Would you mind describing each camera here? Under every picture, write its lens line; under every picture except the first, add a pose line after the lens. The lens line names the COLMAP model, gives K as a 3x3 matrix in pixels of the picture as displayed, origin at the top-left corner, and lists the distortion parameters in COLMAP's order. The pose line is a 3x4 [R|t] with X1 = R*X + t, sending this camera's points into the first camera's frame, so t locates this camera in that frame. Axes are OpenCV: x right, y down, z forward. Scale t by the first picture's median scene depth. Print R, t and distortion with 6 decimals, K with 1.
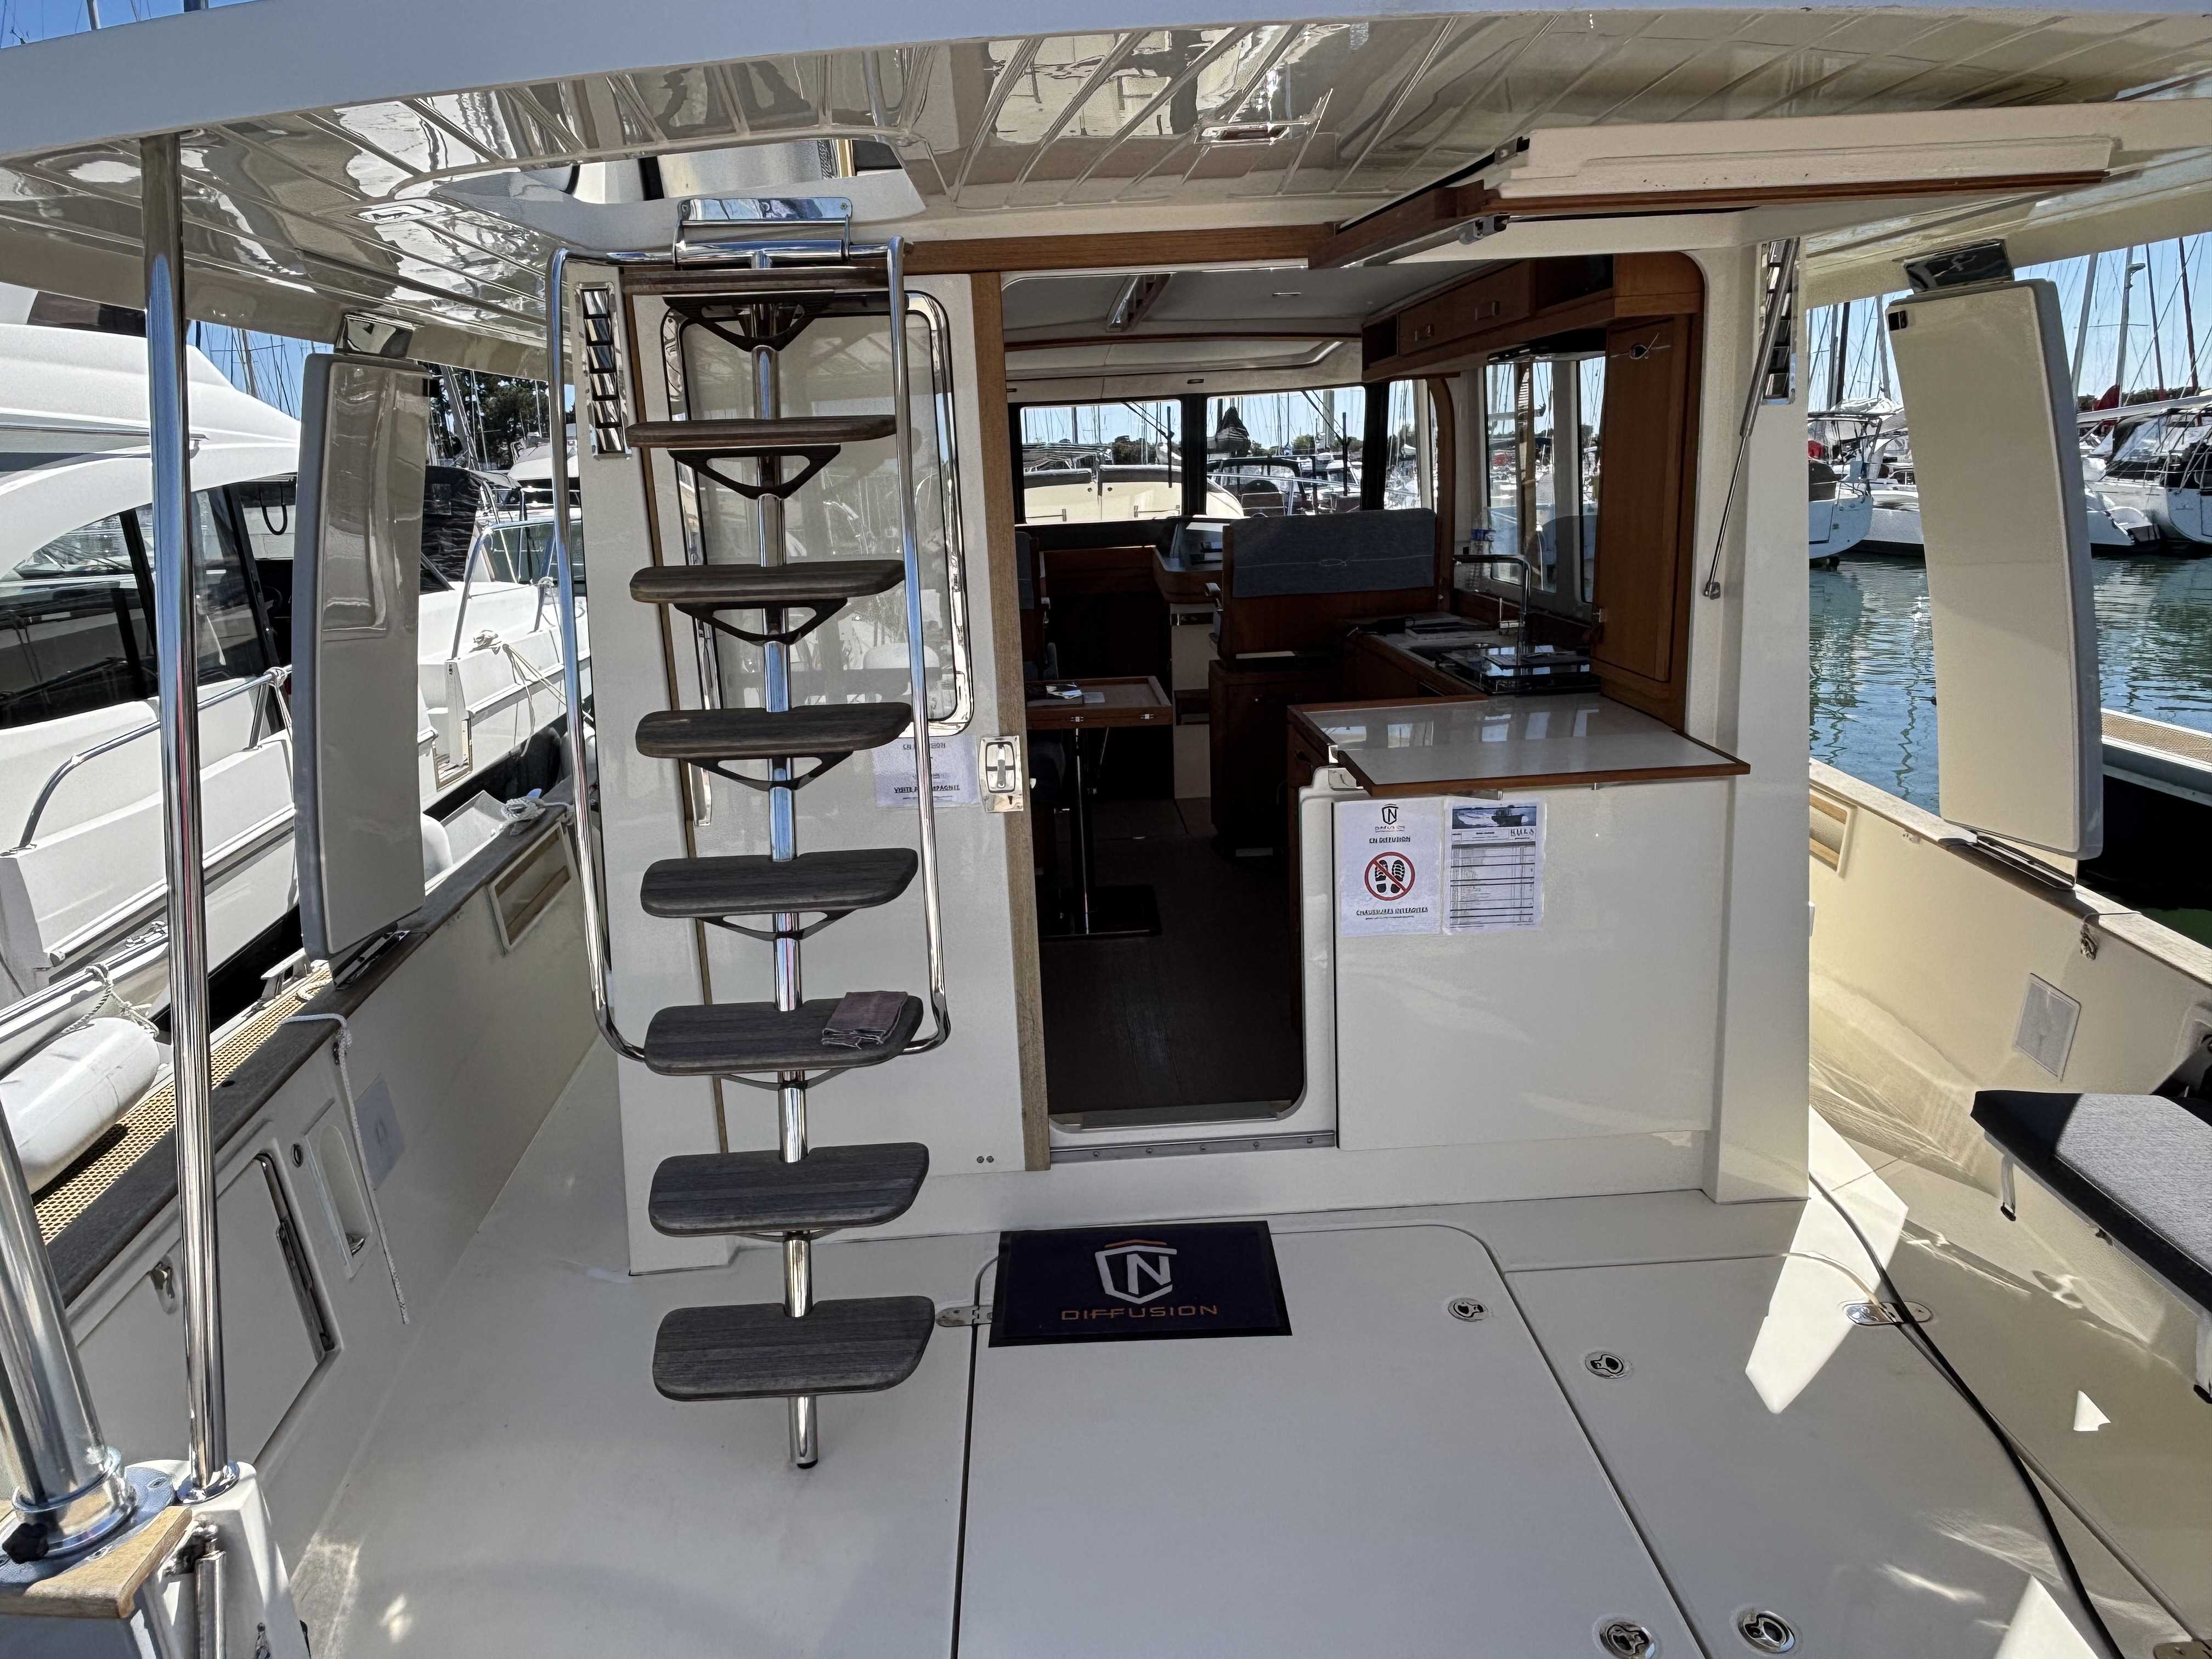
lens RADIAL K [[1470.2, 0, 1106.0], [0, 1470.2, 829.5], [0, 0, 1]] dist [-0.005646, -0.002495]
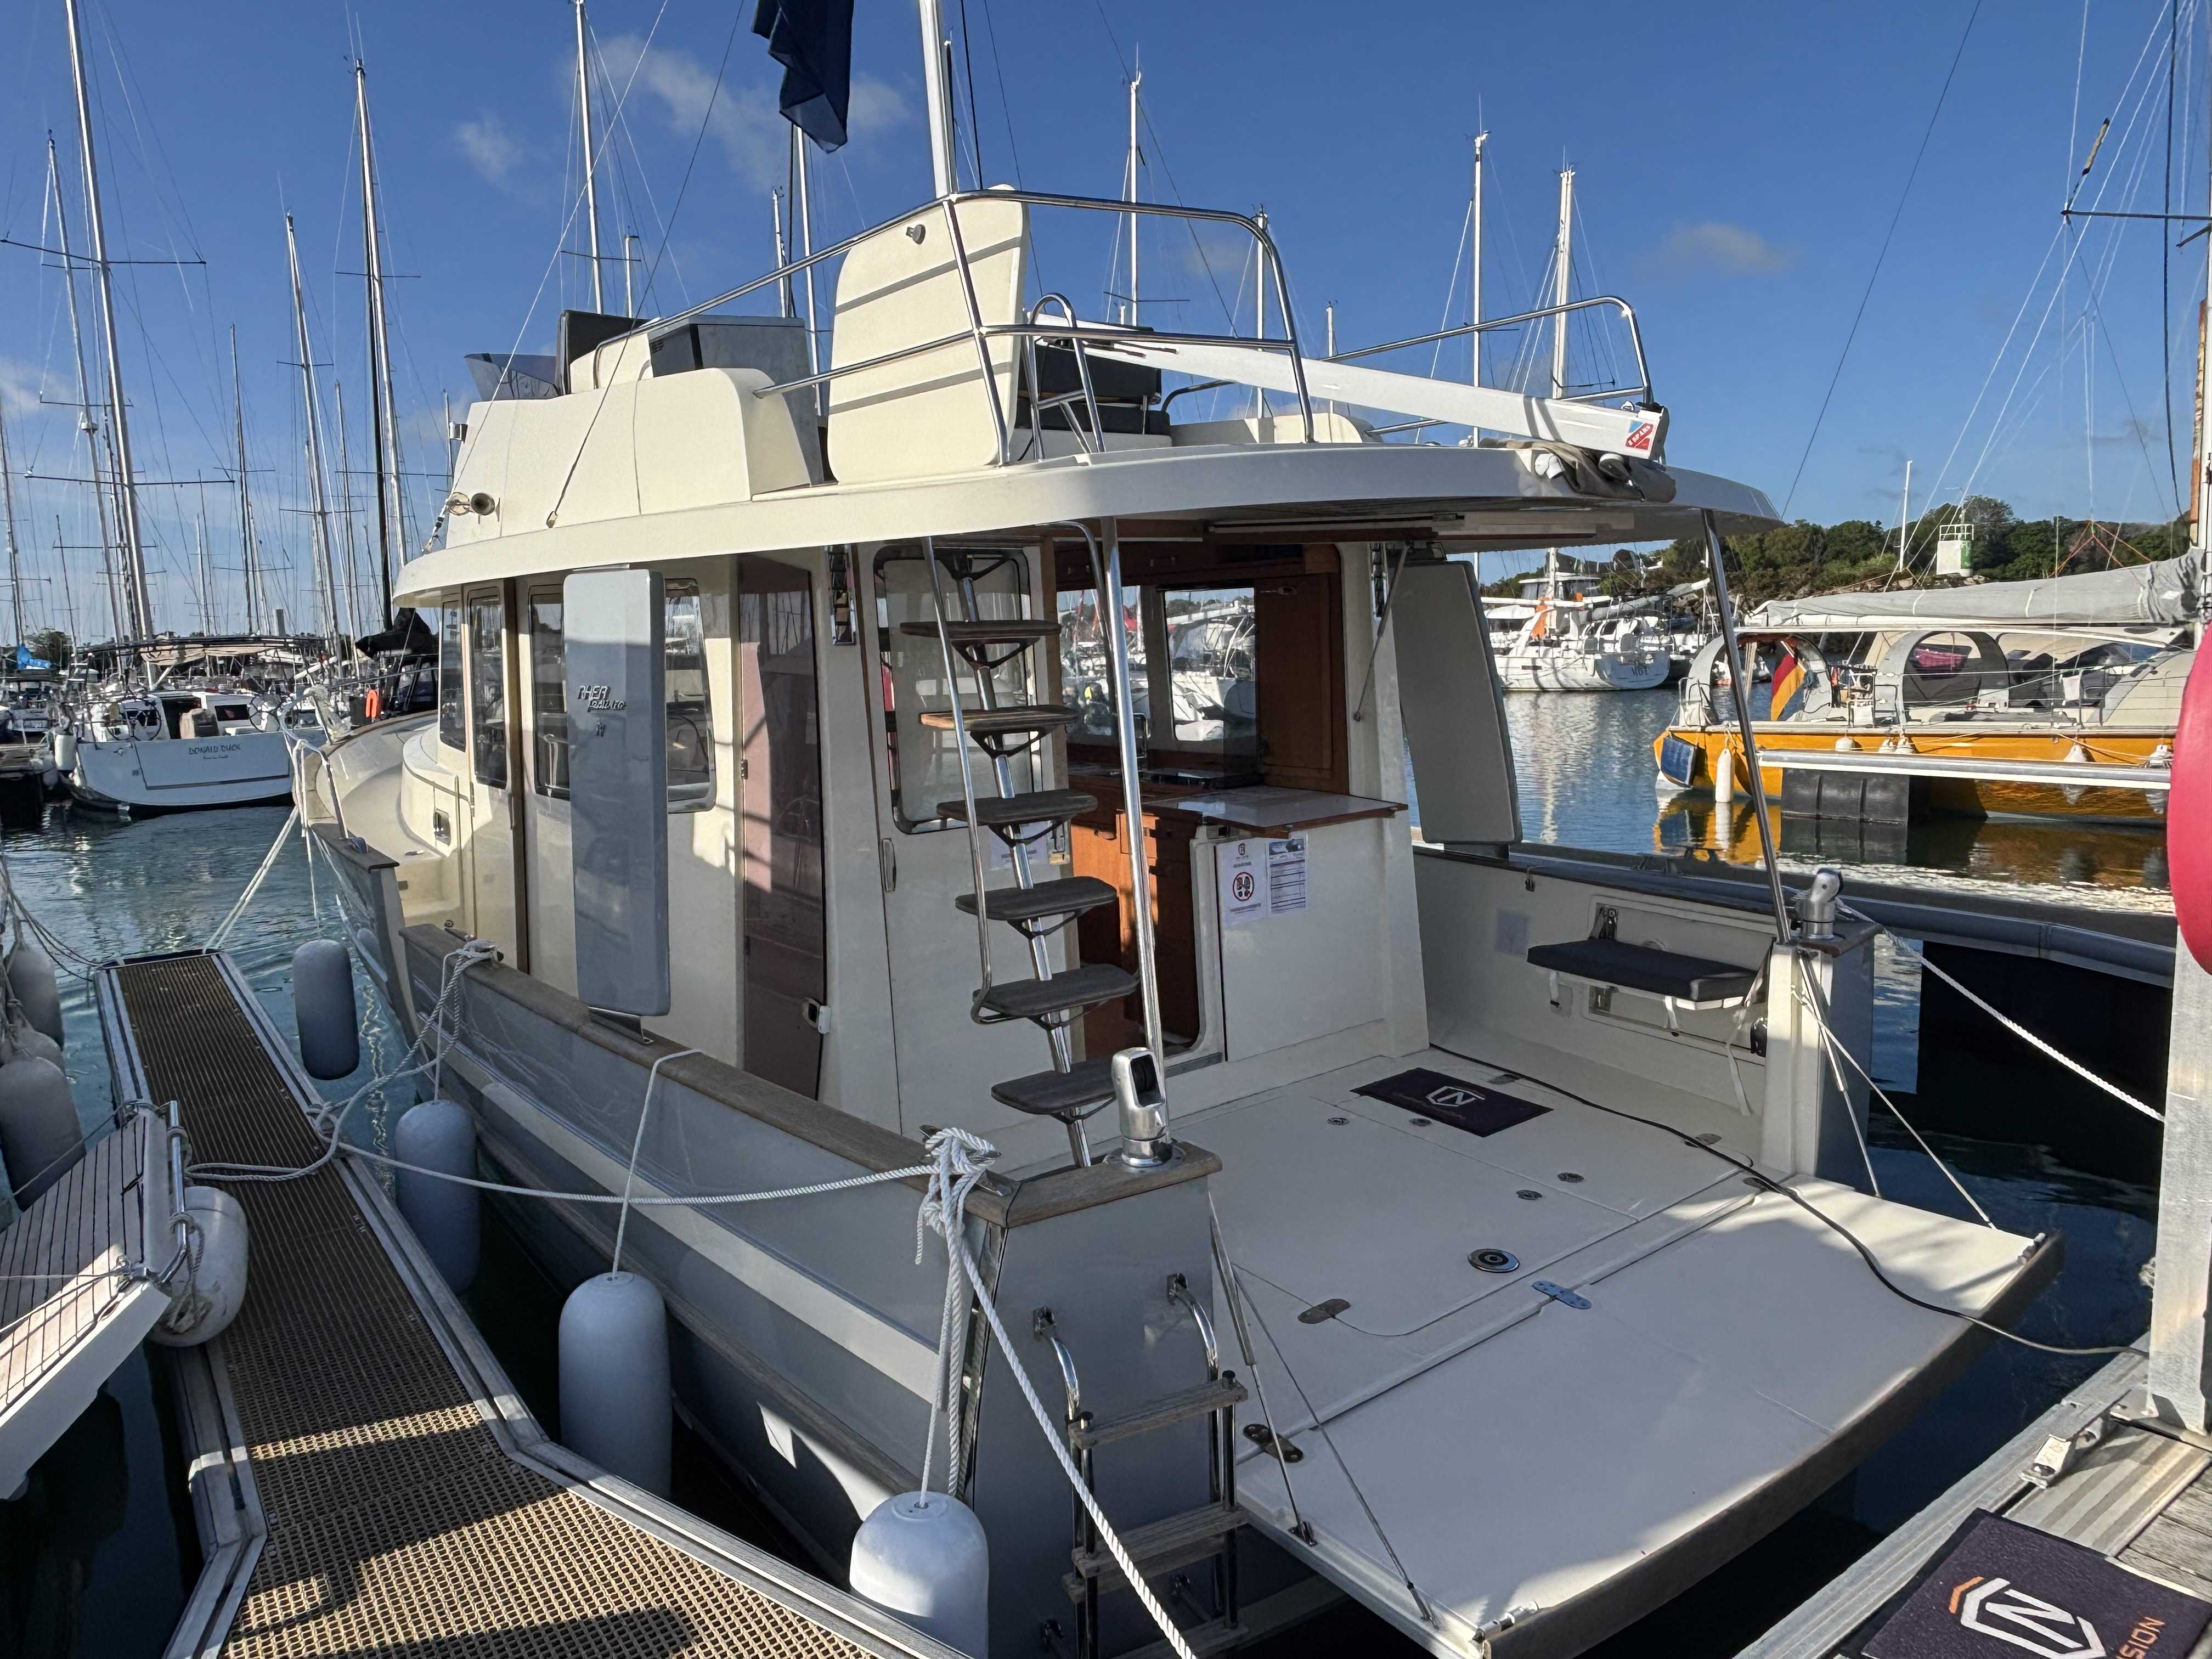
lens RADIAL K [[1435.4, 0, 1106.0], [0, 1435.4, 829.5], [0, 0, 1]] dist [0.001211, 0.000067]
pose [[0.818609, -0.067431, 0.570379, -0.886593], [0.133906, 0.988124, -0.075364, 0.071022], [-0.558523, 0.138070, 0.817917, -0.284407]]
